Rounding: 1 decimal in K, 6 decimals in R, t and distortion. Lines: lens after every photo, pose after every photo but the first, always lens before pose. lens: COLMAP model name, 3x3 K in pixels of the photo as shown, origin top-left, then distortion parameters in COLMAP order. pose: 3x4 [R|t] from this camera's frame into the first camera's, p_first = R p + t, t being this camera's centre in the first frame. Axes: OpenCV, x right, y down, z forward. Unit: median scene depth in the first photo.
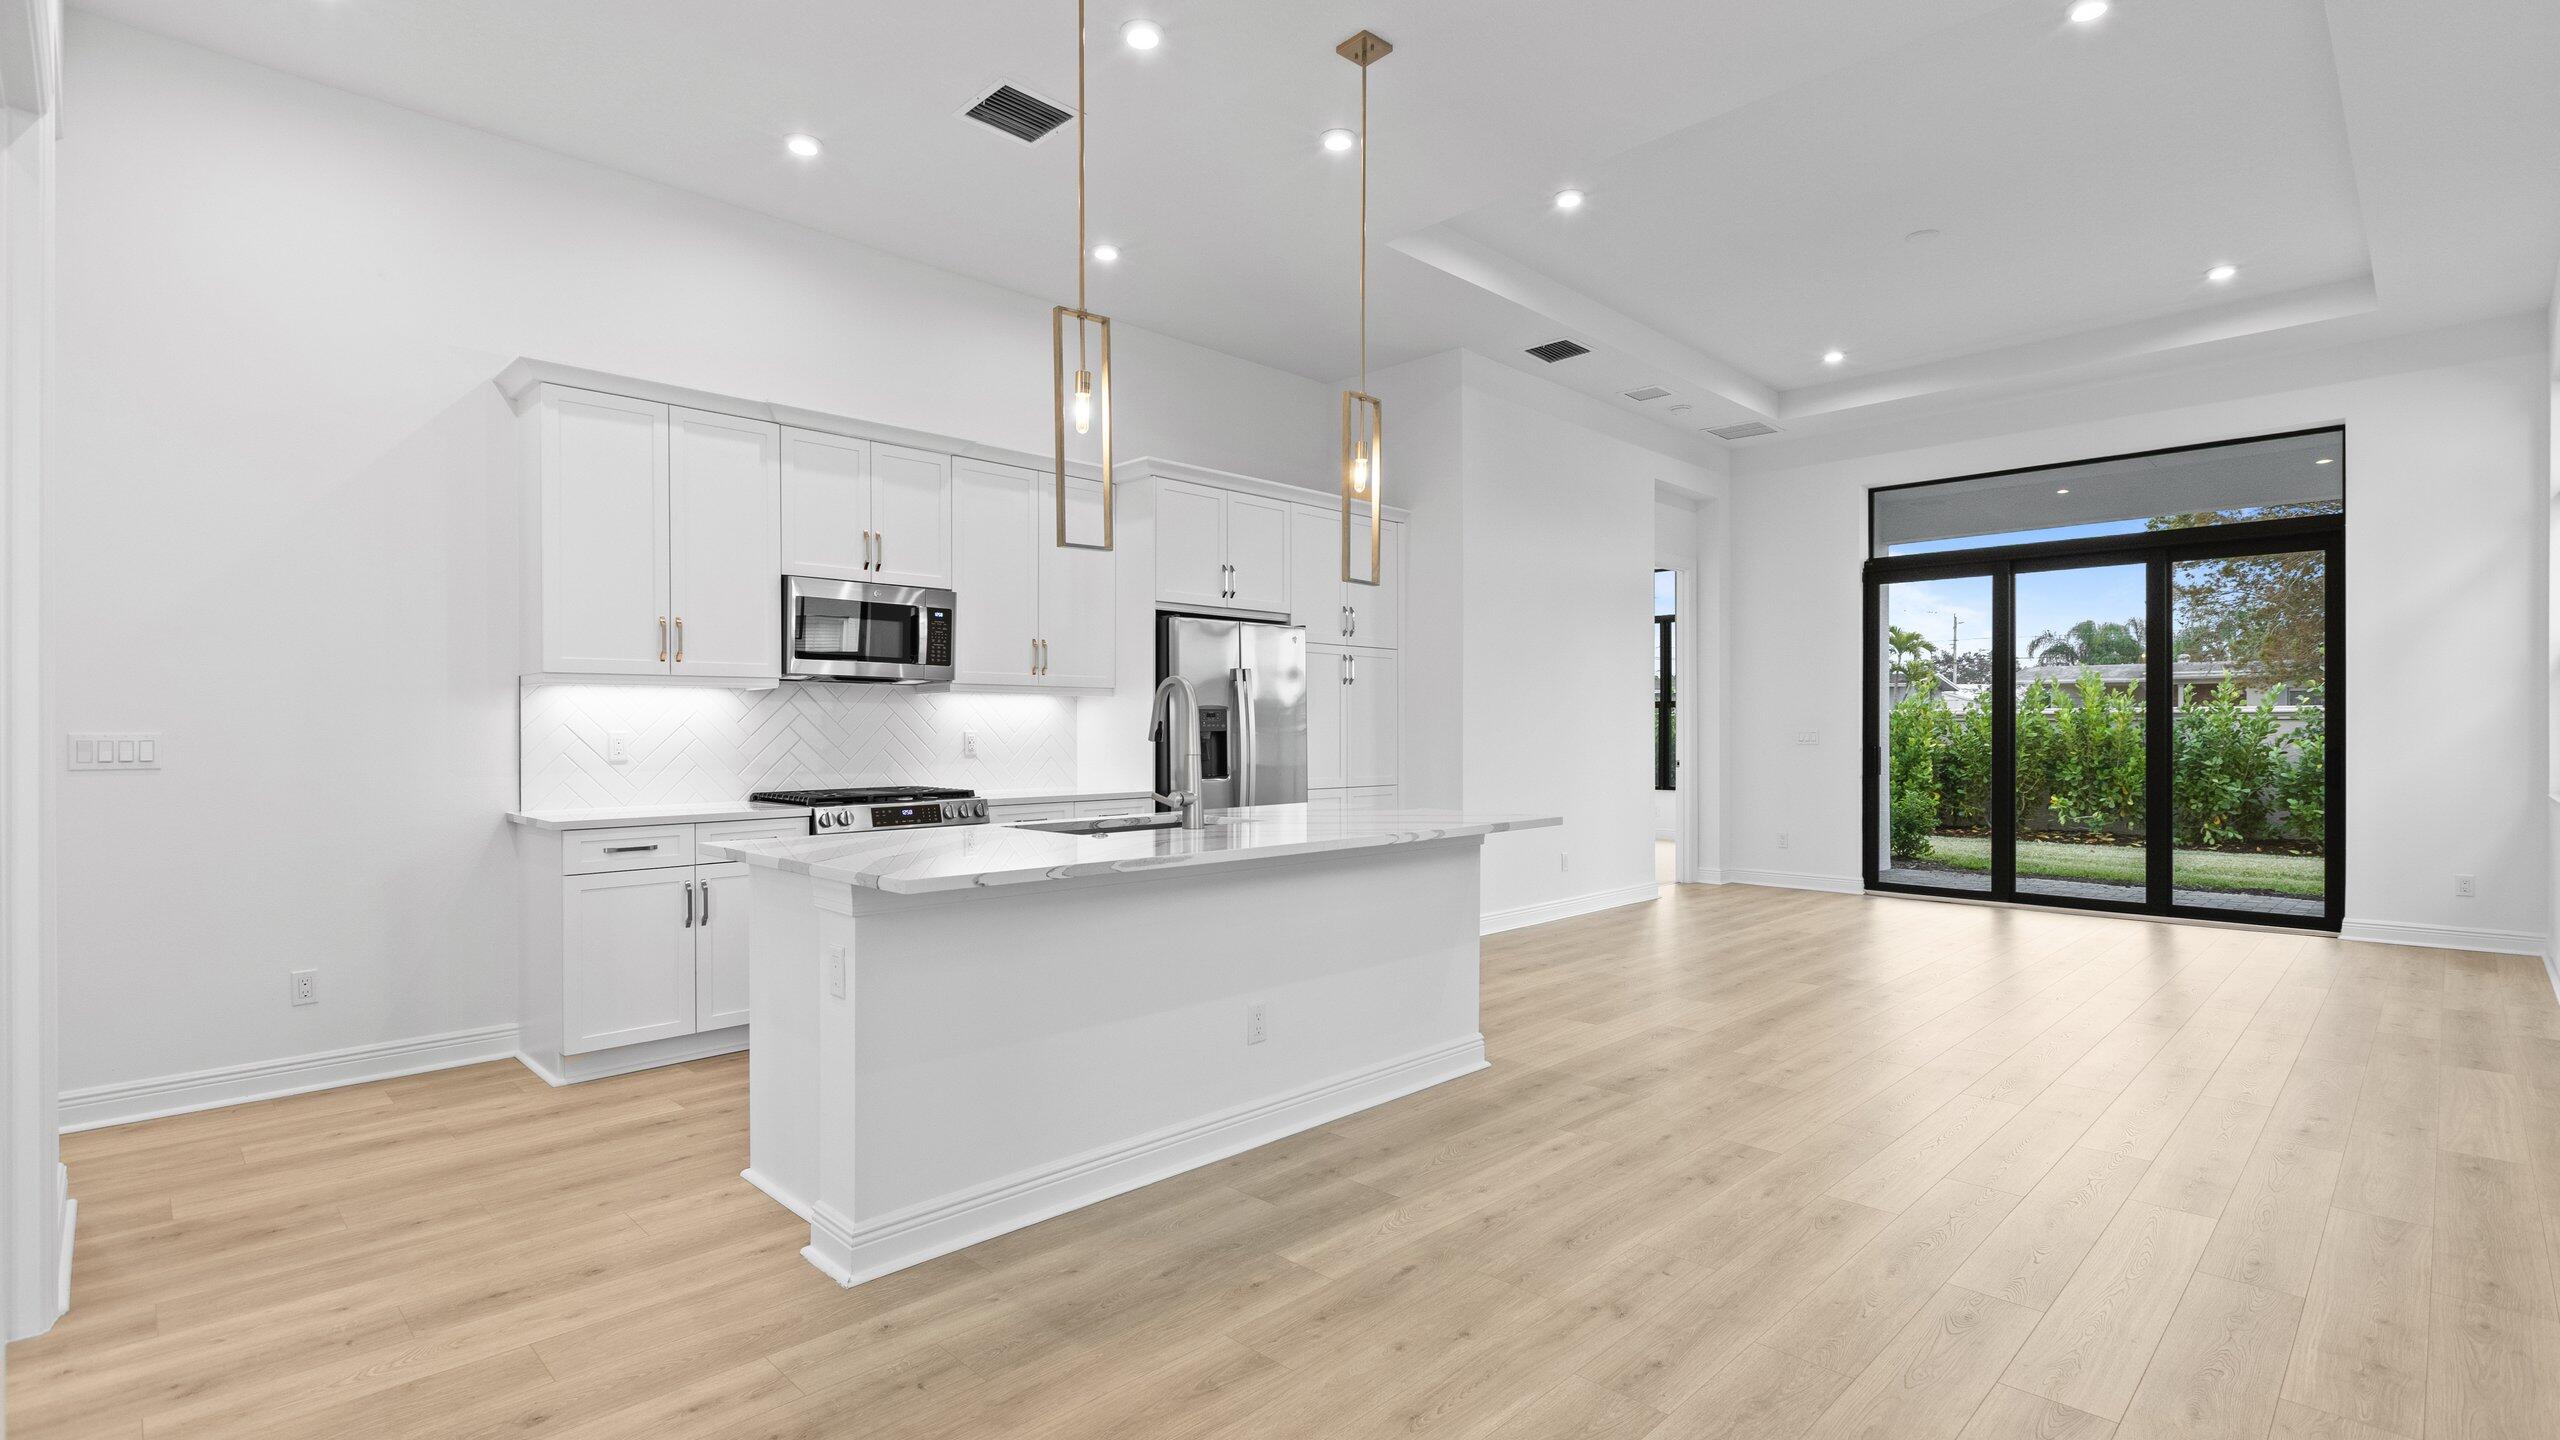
lens RADIAL K [[1168.4, 0, 1290.7], [0, 1168.4, 725.1], [0, 0, 1]] dist [-0.002350, -0.000605]
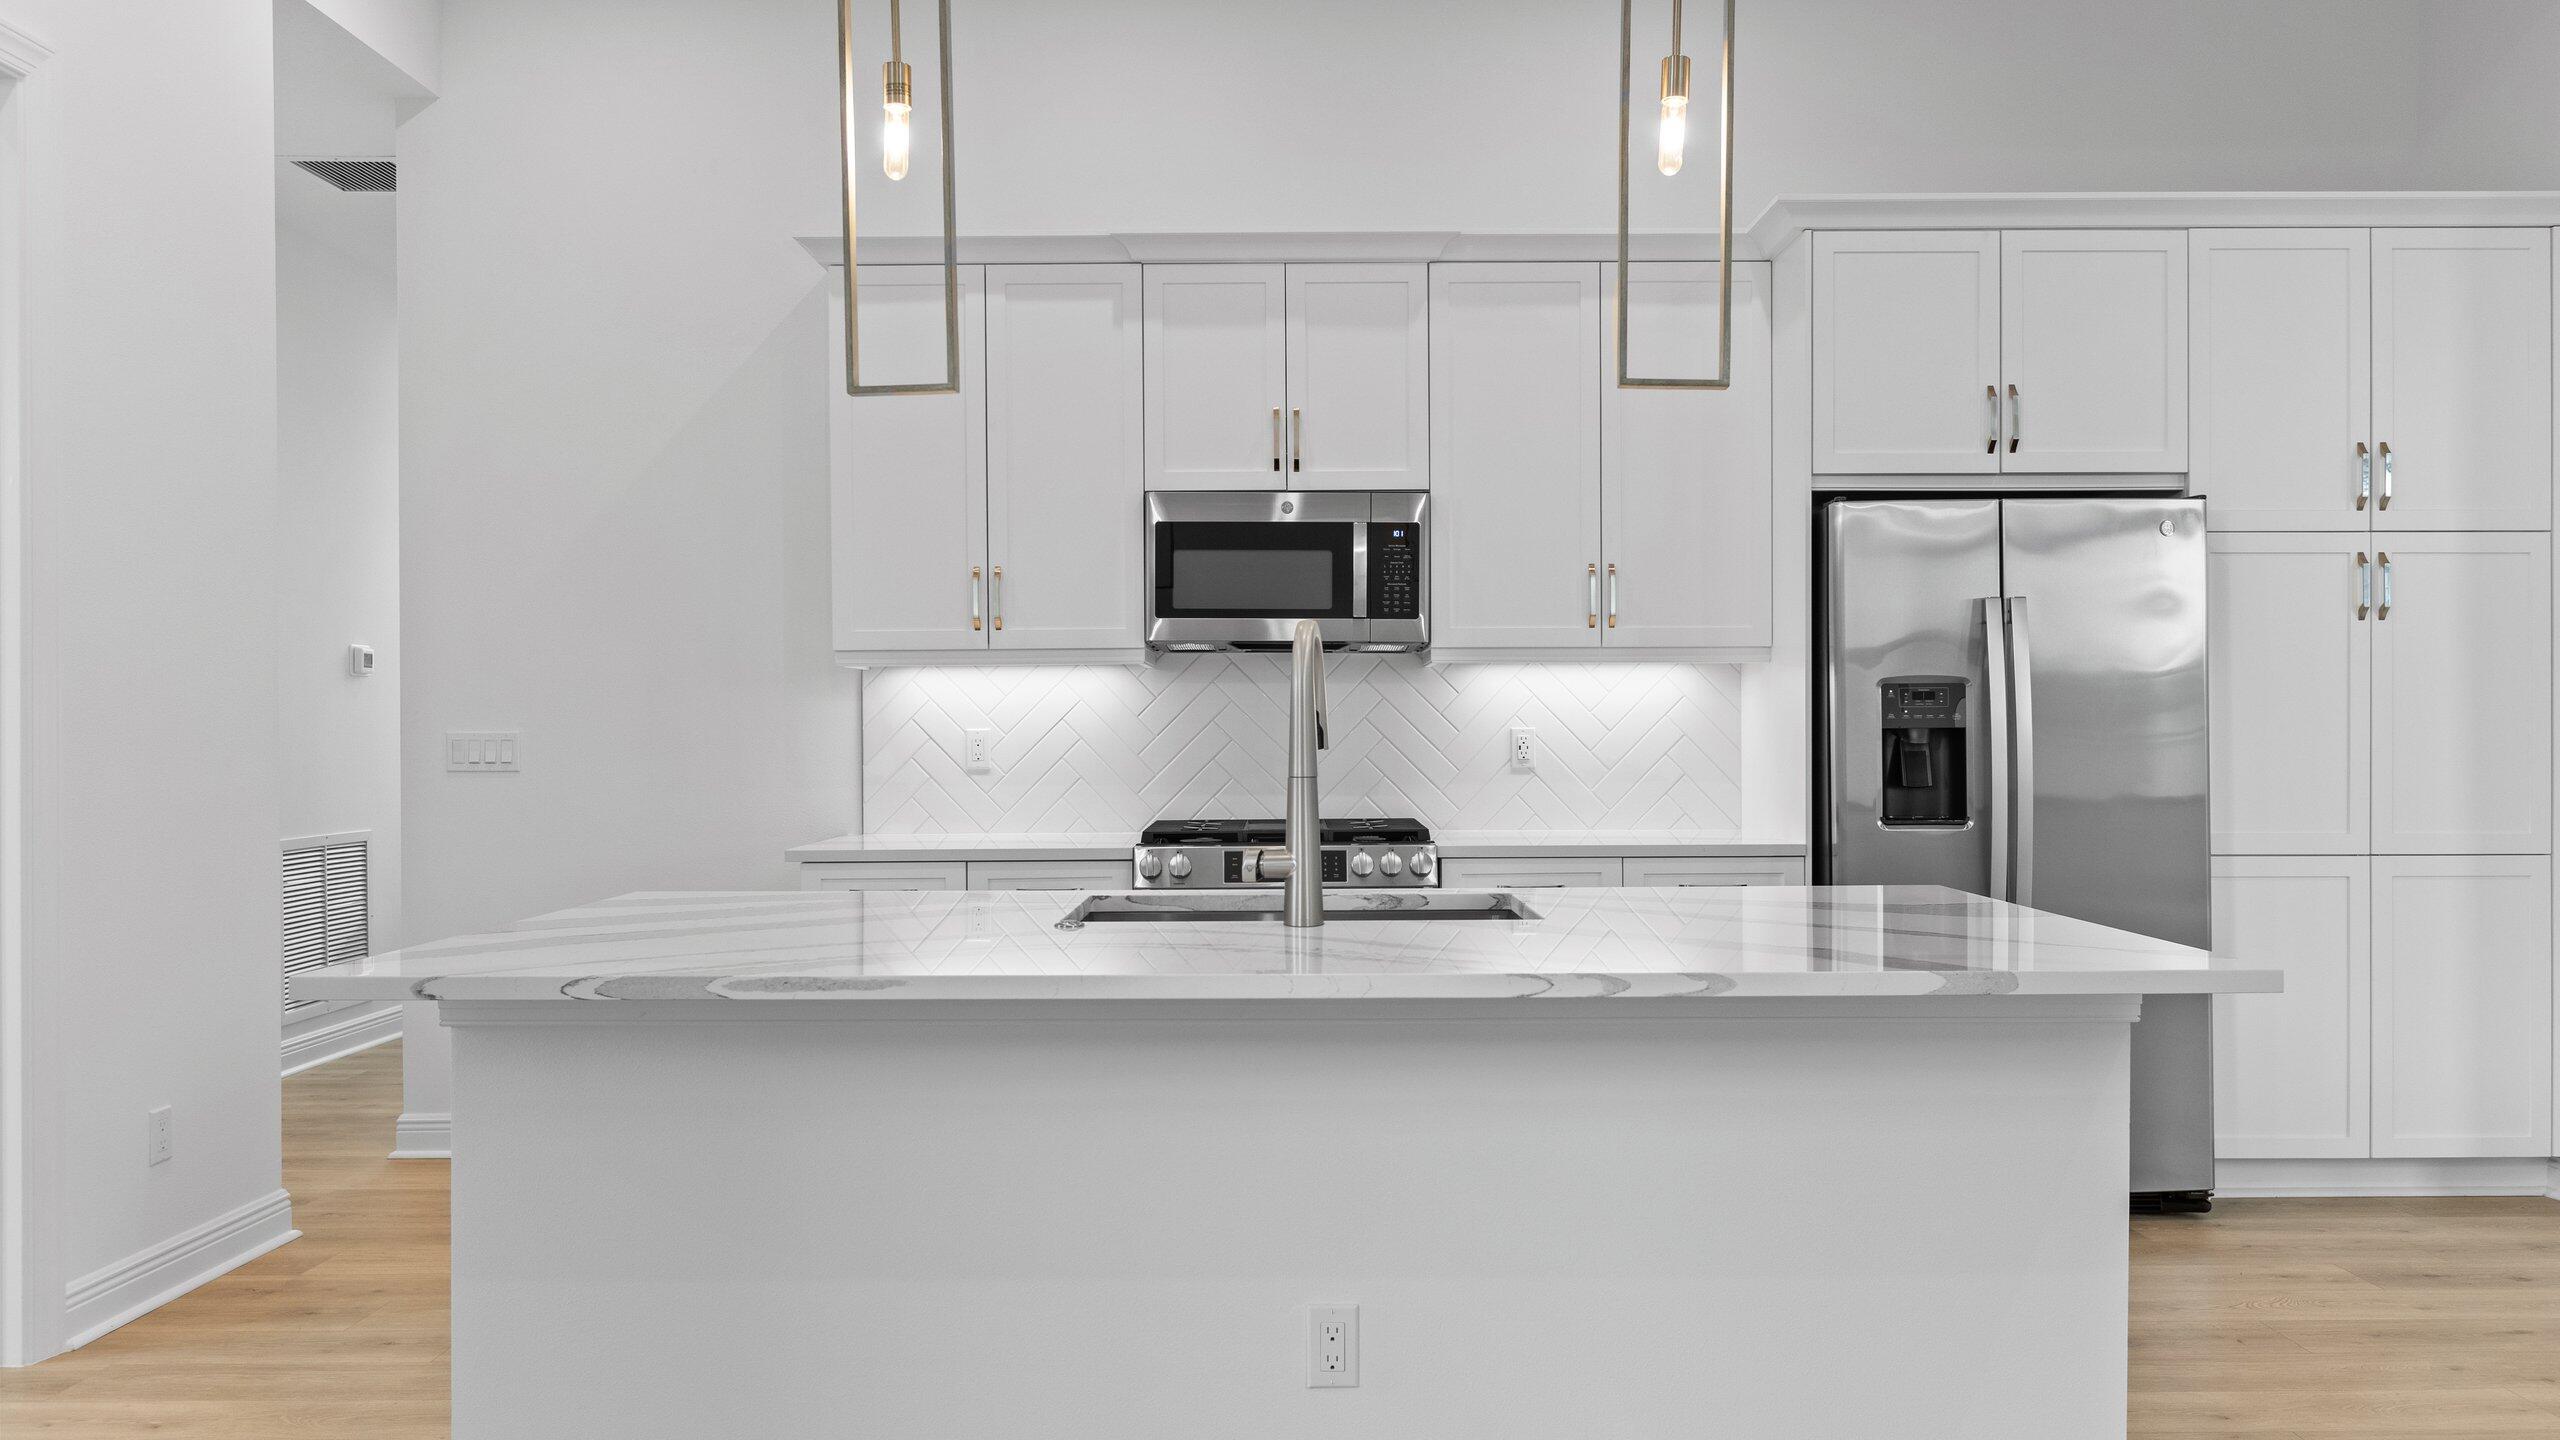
lens RADIAL K [[1789.8, 0, 1302.8], [0, 1789.8, 728.1], [0, 0, 1]] dist [0.018833, -0.022720]
pose [[0.709902, -0.000369, -0.704300, 0.353531], [0.005182, 0.999976, 0.004699, 0.000837], [0.704281, -0.006985, 0.709887, 0.356090]]
